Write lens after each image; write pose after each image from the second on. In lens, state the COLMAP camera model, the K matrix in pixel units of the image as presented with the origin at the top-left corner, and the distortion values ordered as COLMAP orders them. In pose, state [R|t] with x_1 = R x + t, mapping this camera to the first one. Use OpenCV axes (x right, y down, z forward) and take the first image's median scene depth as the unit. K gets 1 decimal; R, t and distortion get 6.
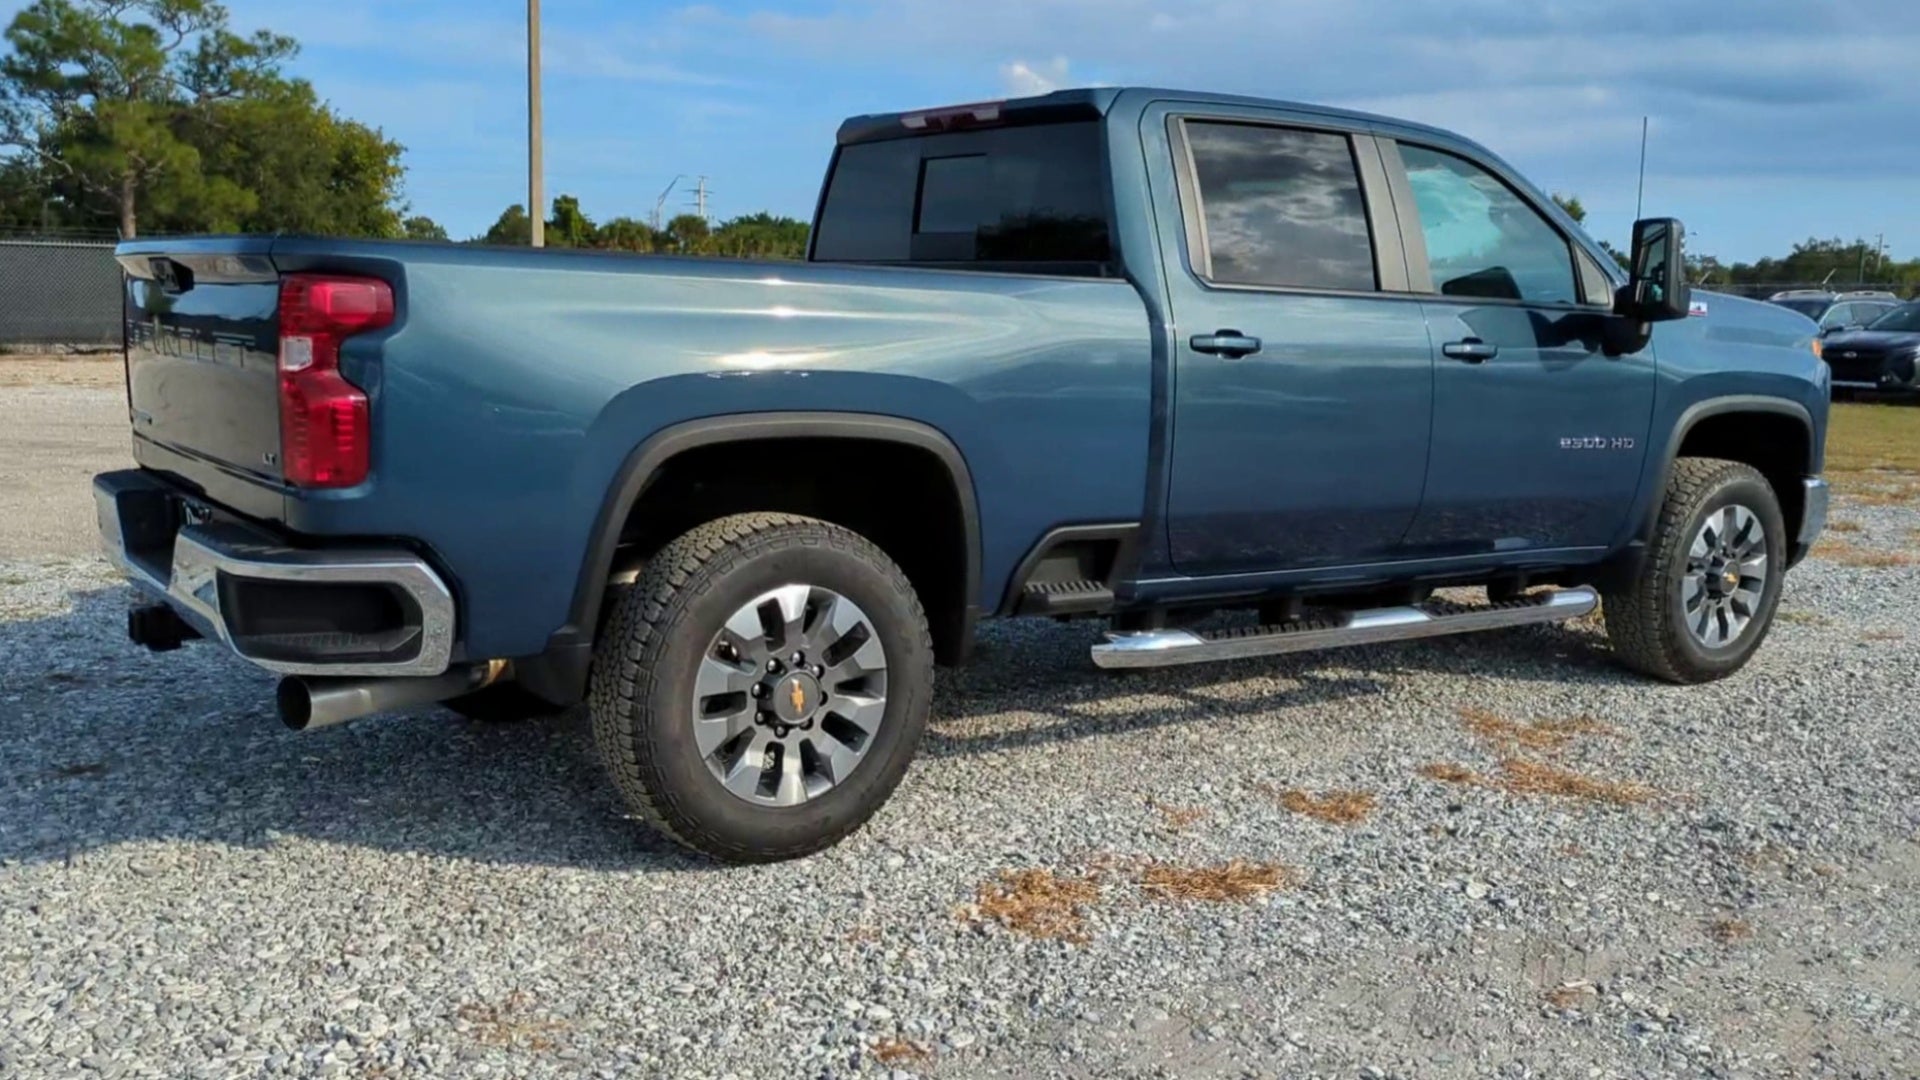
lens RADIAL K [[1701.3, 0, 958.6], [0, 1701.3, 547.5], [0, 0, 1]] dist [0.035935, -0.017374]
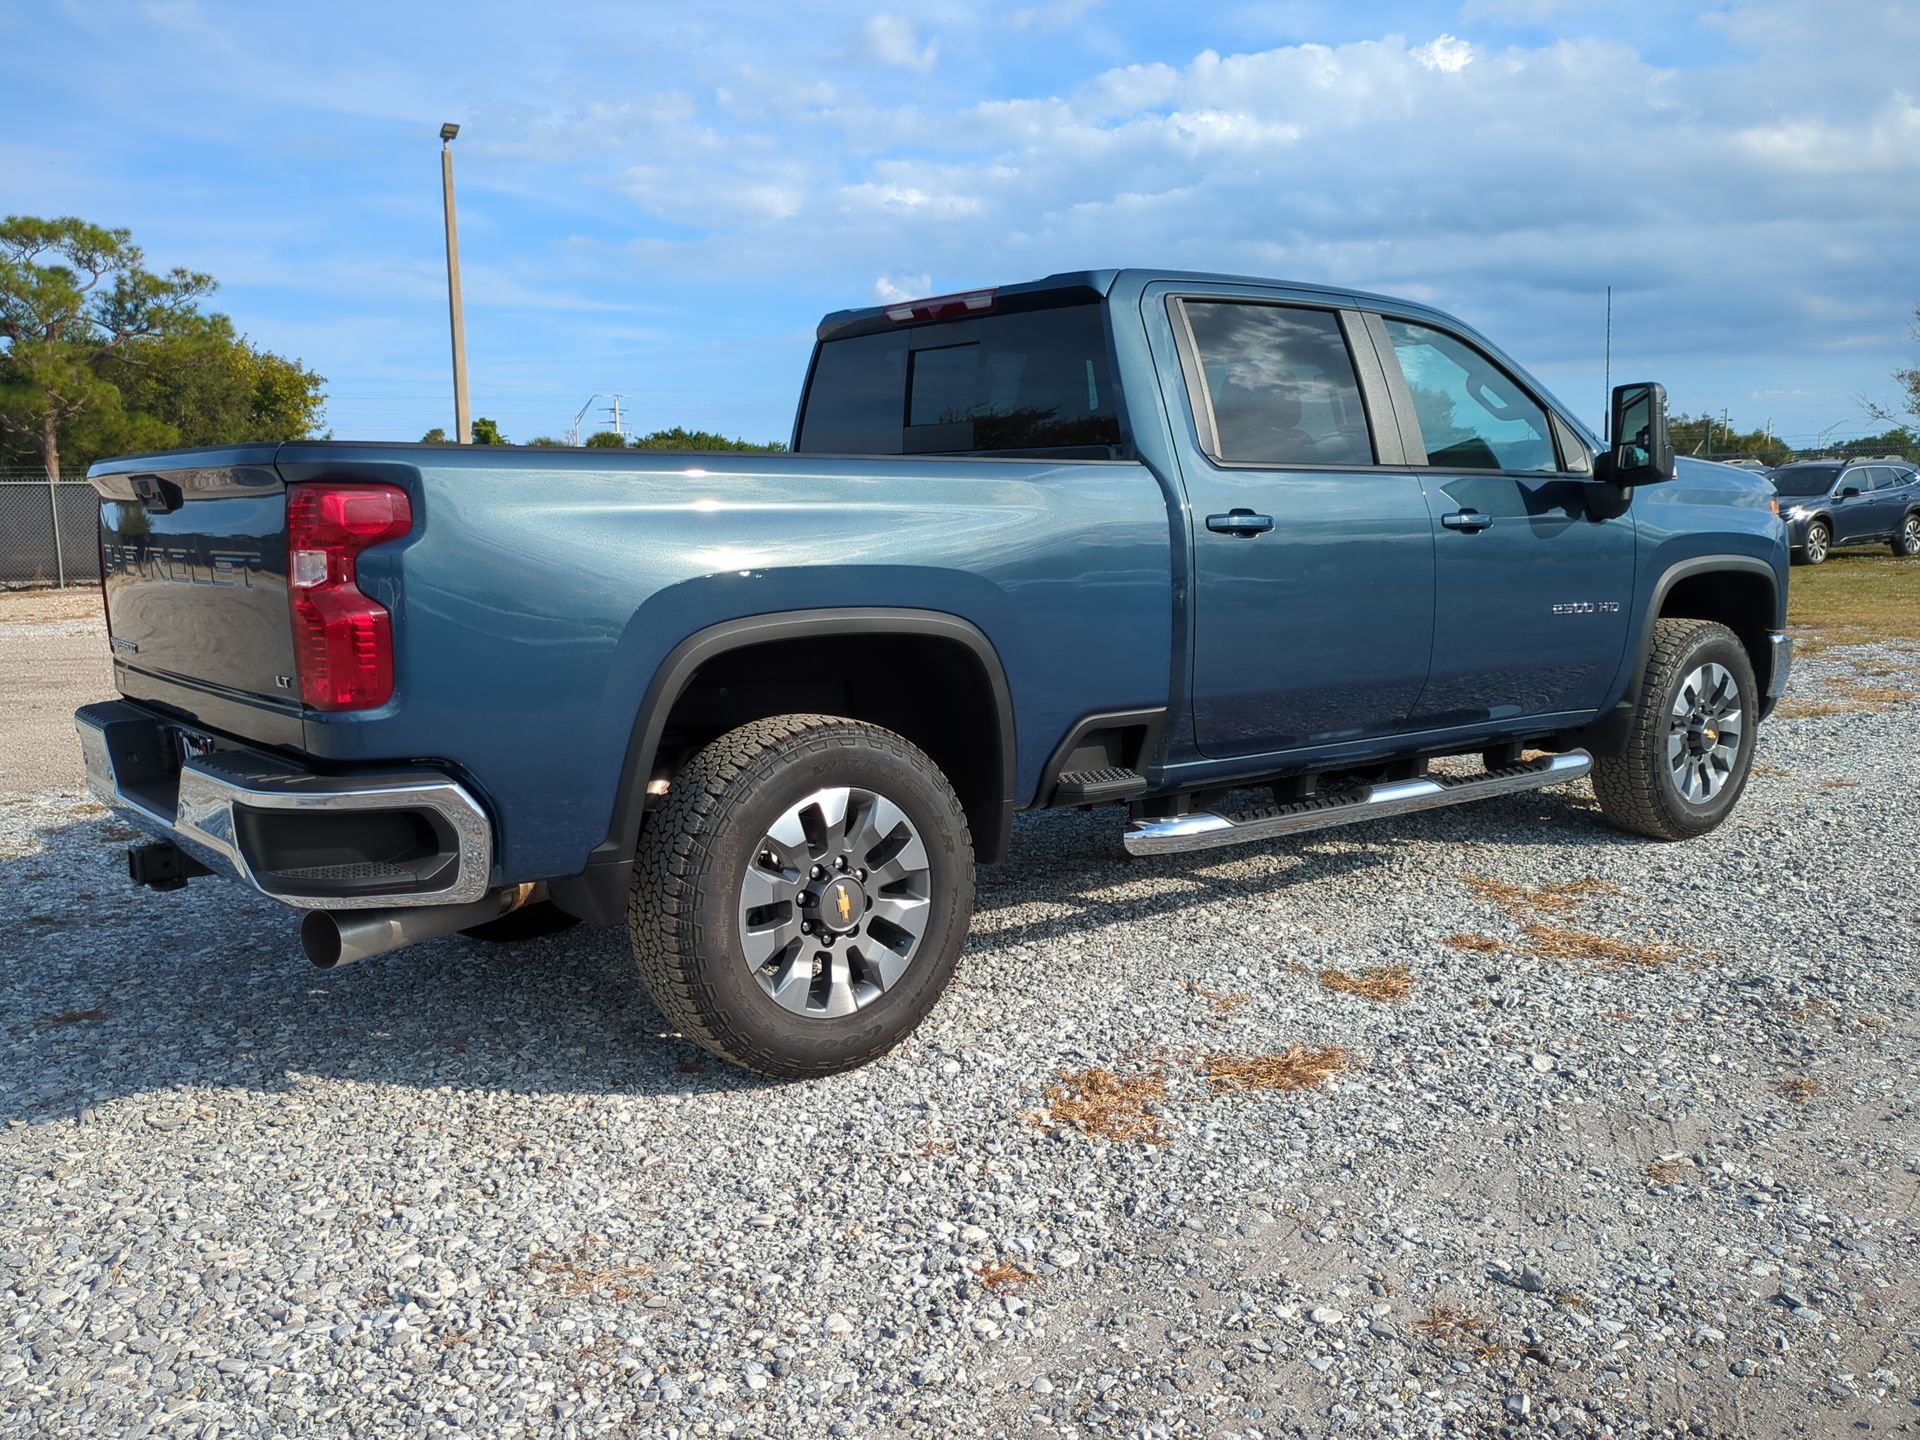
lens RADIAL K [[1628.5, 0, 955.7], [0, 1628.5, 719.6], [0, 0, 1]] dist [0.045223, -0.042256]
pose [[0.997683, -0.047554, 0.048652, -0.066245], [0.048154, 0.998777, -0.011230, -0.002472], [-0.048058, 0.013547, 0.998753, 0.066569]]
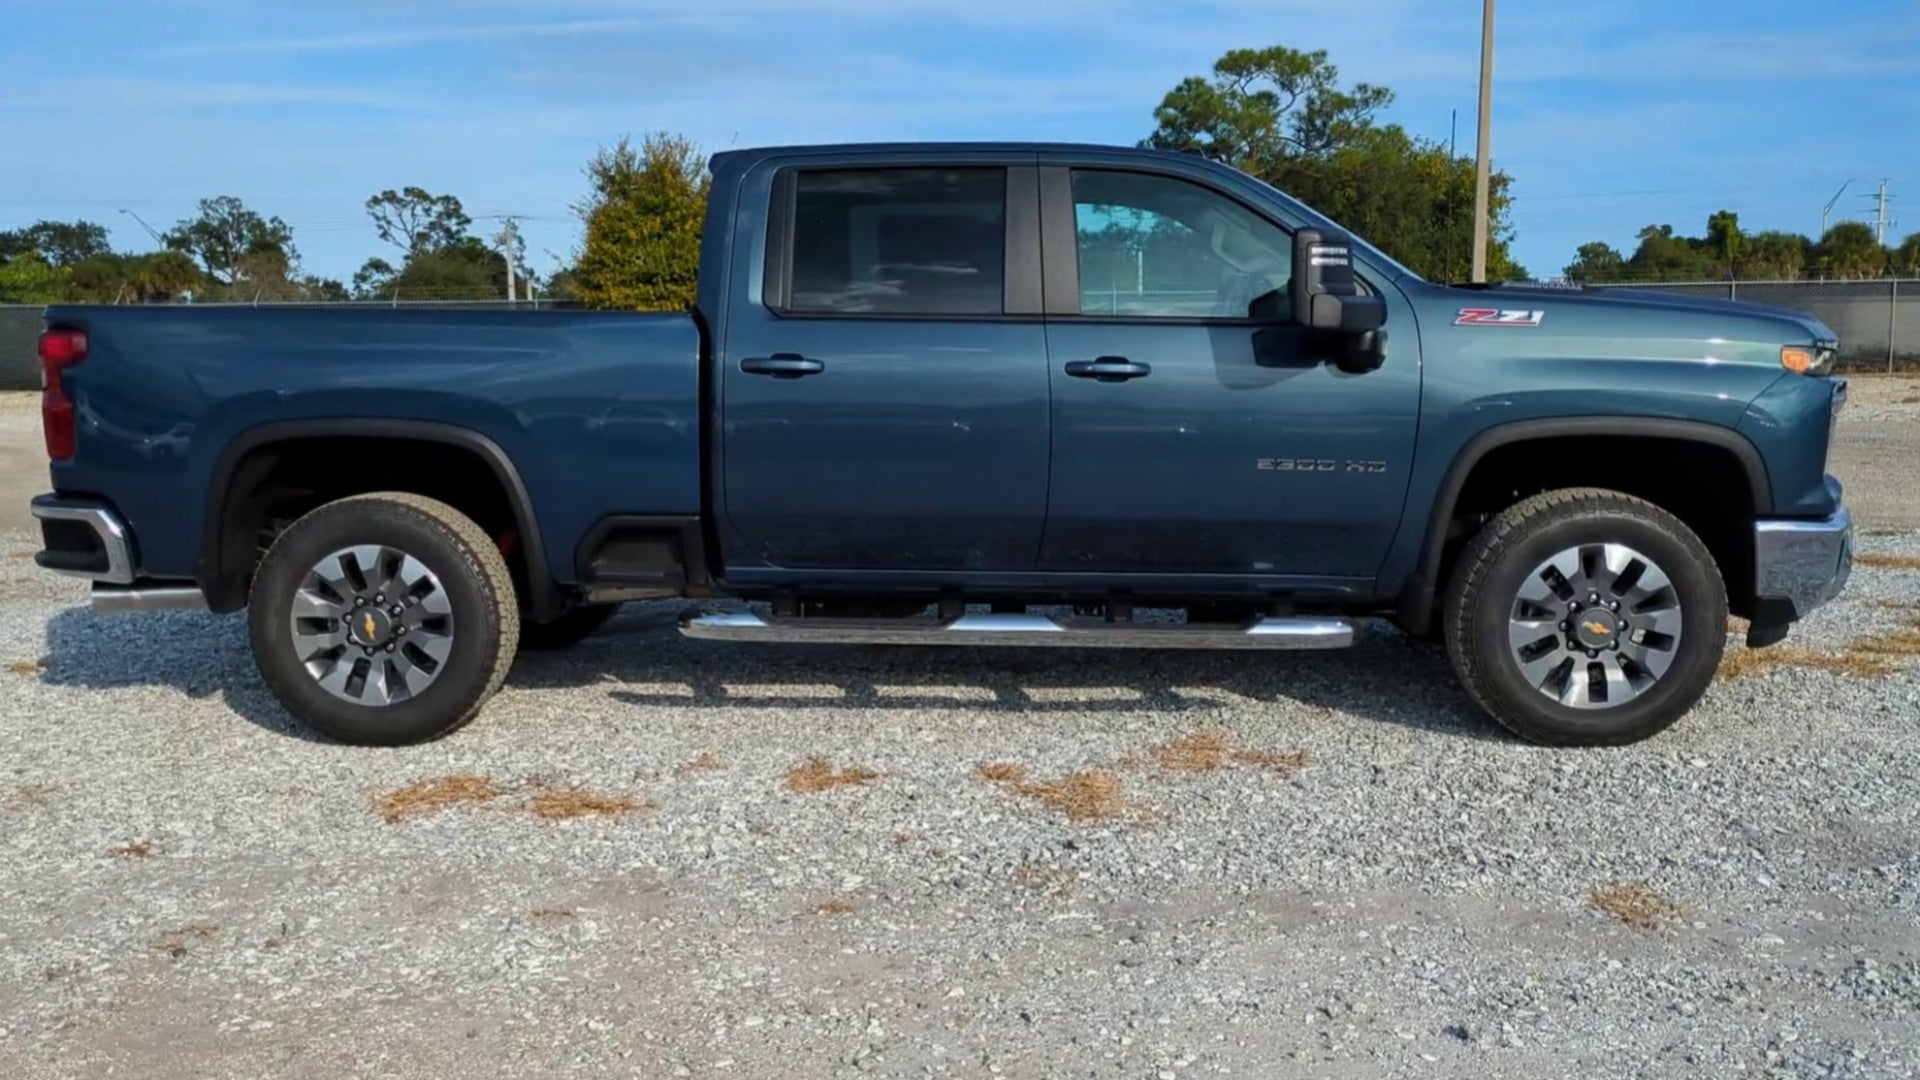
lens RADIAL K [[1701.3, 0, 1001.1], [0, 1701.3, 545.8], [0, 0, 1]] dist [0.035935, -0.017374]
pose [[0.790231, 0.050875, -0.610694, 1.082139], [-0.060782, 0.998141, 0.004501, -0.013563], [0.609788, 0.033562, 0.791854, 0.200030]]
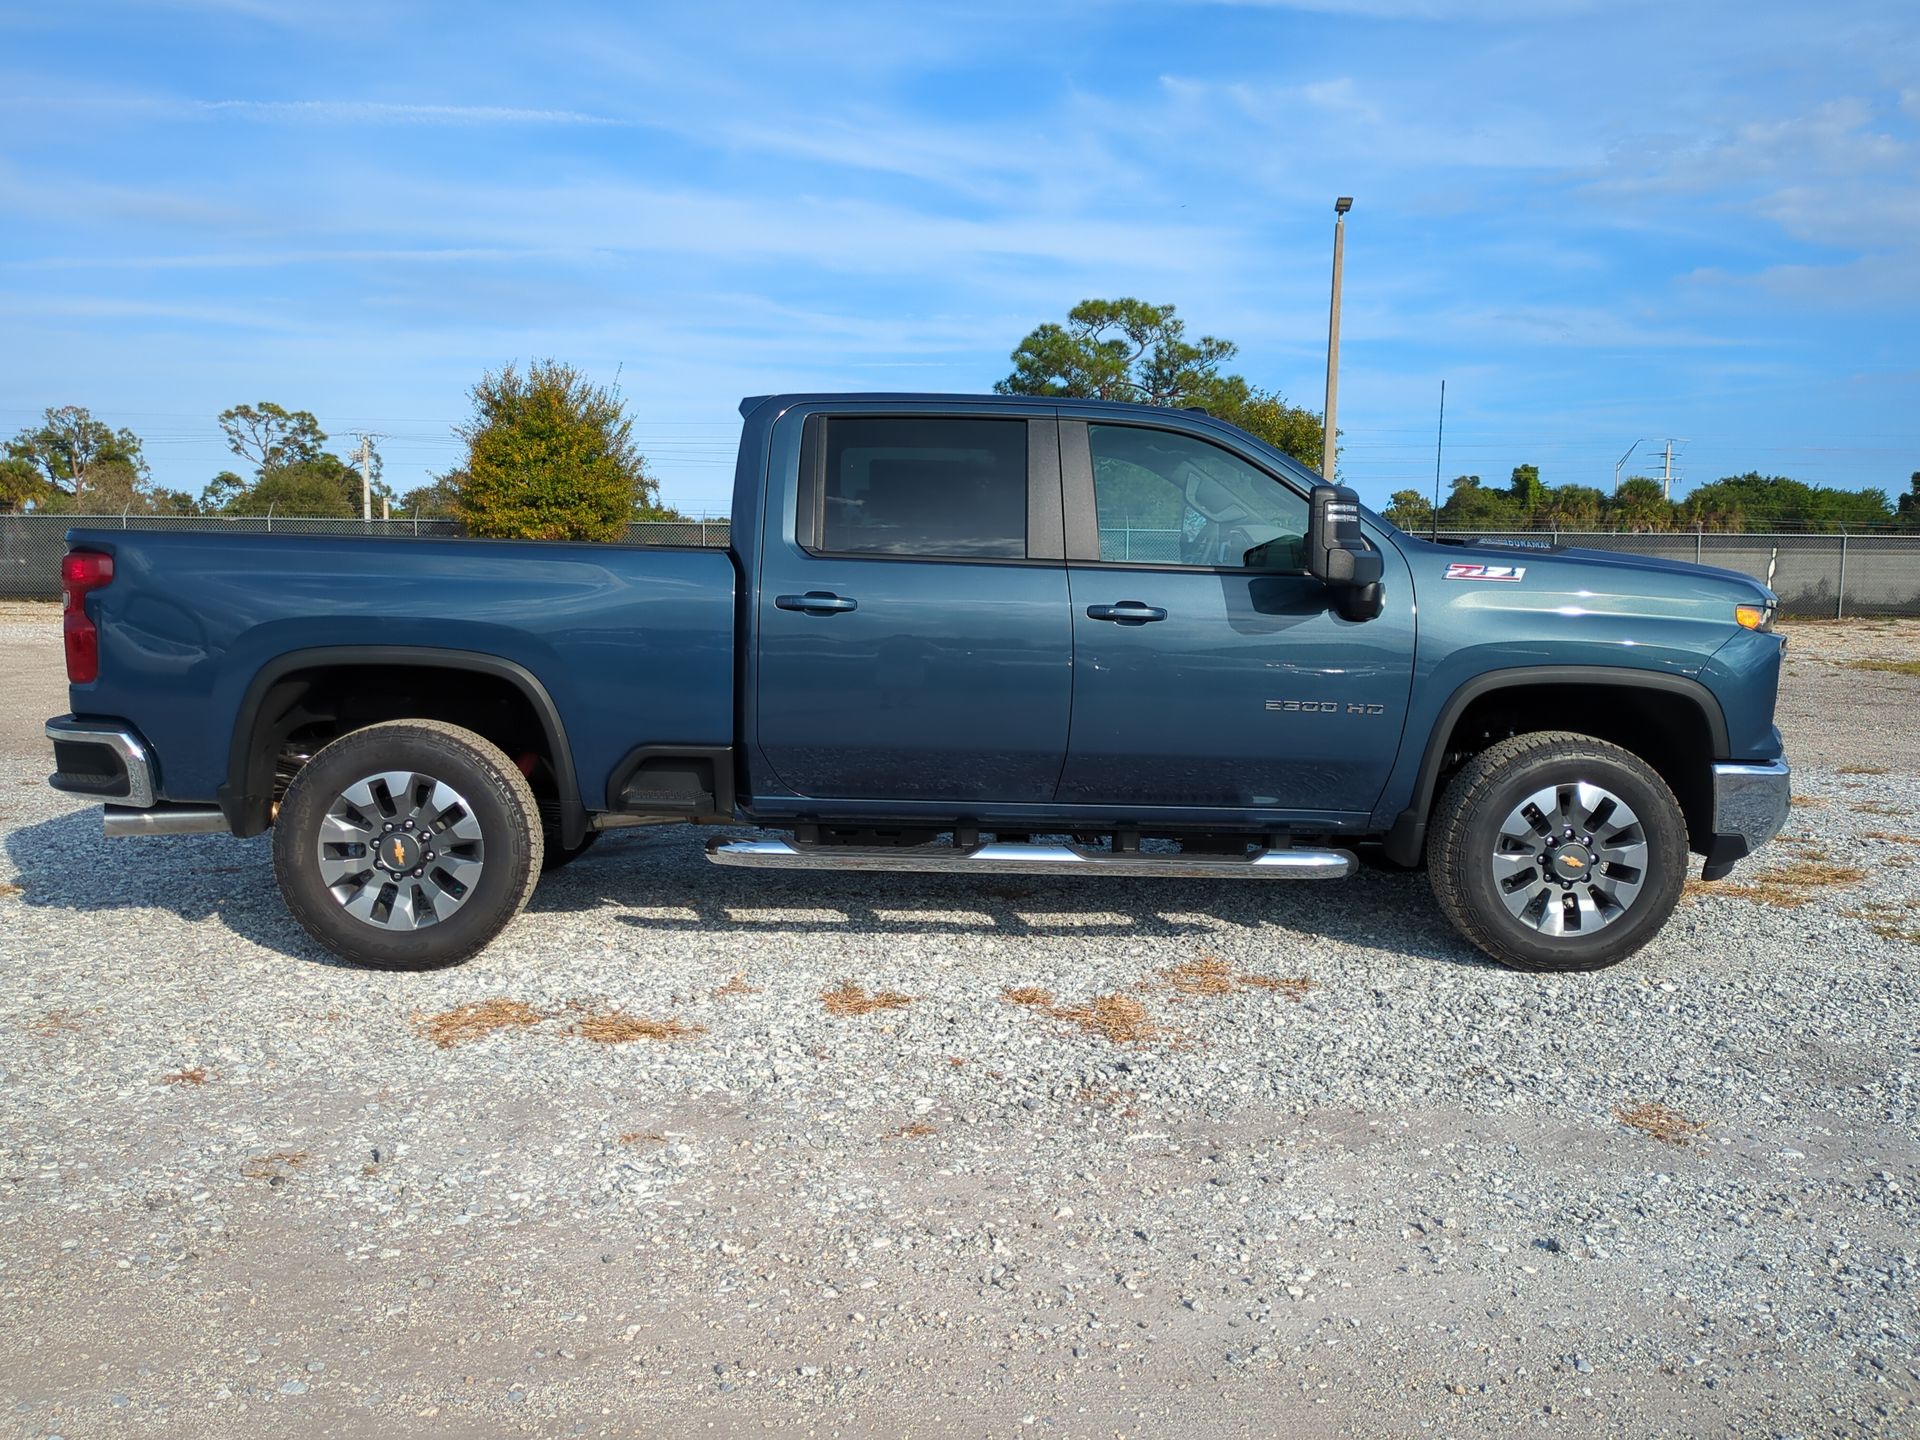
lens RADIAL K [[1628.5, 0, 992.0], [0, 1628.5, 748.9], [0, 0, 1]] dist [0.045223, -0.042256]
pose [[0.841341, 0.054666, -0.537733, 0.970661], [-0.072461, 0.997299, -0.011988, -0.014544], [0.535626, 0.049050, 0.843030, 0.115576]]
